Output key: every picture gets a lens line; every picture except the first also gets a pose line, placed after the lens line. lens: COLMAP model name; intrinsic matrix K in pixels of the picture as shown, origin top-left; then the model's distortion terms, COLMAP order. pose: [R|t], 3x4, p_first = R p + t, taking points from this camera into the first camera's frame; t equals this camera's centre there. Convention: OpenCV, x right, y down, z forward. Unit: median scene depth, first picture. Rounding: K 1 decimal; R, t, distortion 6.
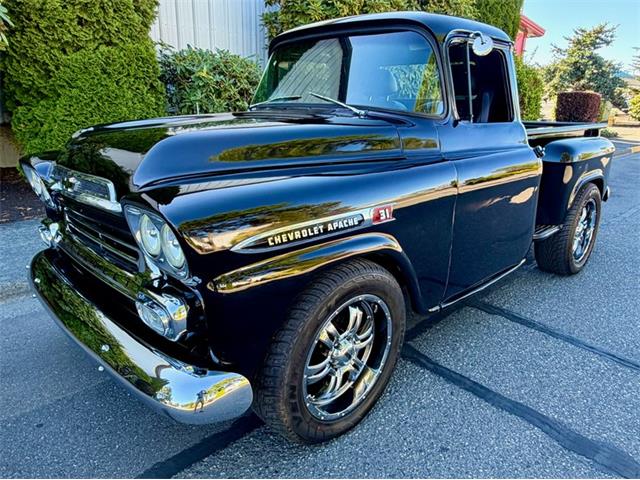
lens RADIAL K [[449.6, 0, 324.2], [0, 449.6, 235.6], [0, 0, 1]] dist [0.005391, -0.012247]
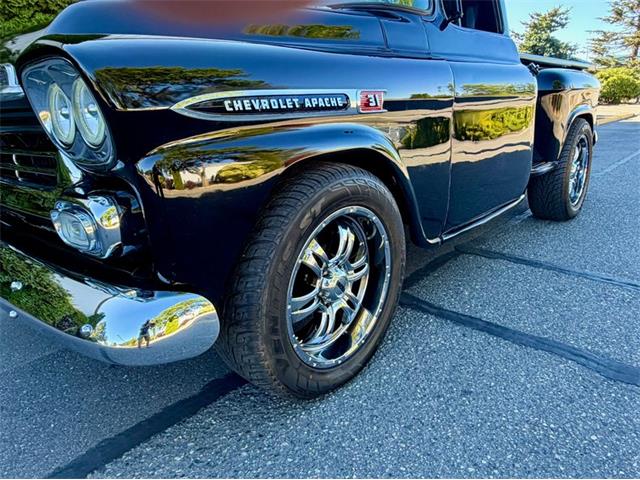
lens RADIAL K [[449.6, 0, 321.4], [0, 449.6, 235.6], [0, 0, 1]] dist [0.005391, -0.012247]
pose [[0.996169, -0.071103, 0.050915, -0.015104], [0.071302, 0.997453, -0.002100, 0.169808], [-0.050636, 0.005722, 0.998701, 0.194340]]
